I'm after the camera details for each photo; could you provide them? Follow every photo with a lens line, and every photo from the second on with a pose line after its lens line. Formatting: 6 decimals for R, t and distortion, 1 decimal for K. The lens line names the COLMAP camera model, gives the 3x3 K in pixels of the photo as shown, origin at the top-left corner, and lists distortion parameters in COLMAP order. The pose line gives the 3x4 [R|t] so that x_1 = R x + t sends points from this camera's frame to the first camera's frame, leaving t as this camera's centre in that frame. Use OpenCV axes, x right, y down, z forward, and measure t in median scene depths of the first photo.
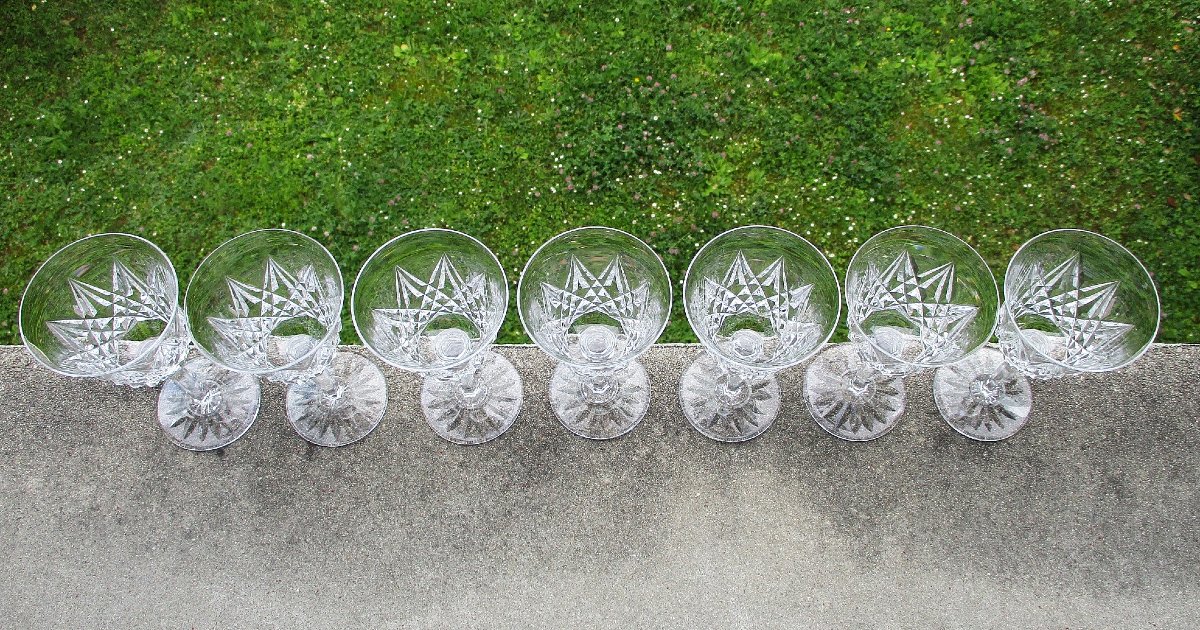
lens RADIAL K [[1050.8, 0, 623.6], [0, 1050.8, 305.1], [0, 0, 1]] dist [-0.033236, 0.000067]
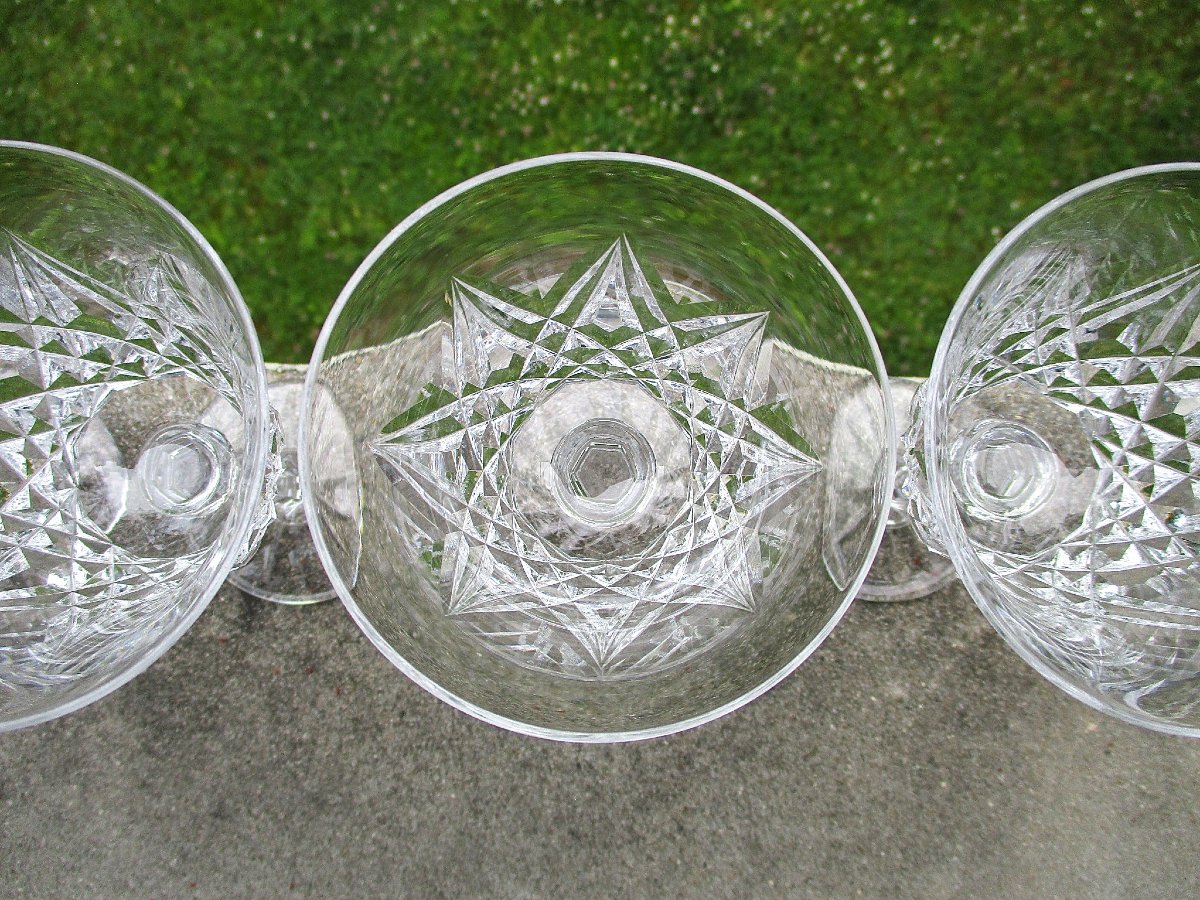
lens RADIAL K [[998.7, 0, 600.0], [0, 998.7, 450.0], [0, 0, 1]] dist [-0.036644, 0.009424]
pose [[0.999635, 0.026984, -0.001369, -0.149806], [-0.025215, 0.949921, 0.311472, -0.066906], [0.009706, -0.311324, 0.950254, 0.622028]]
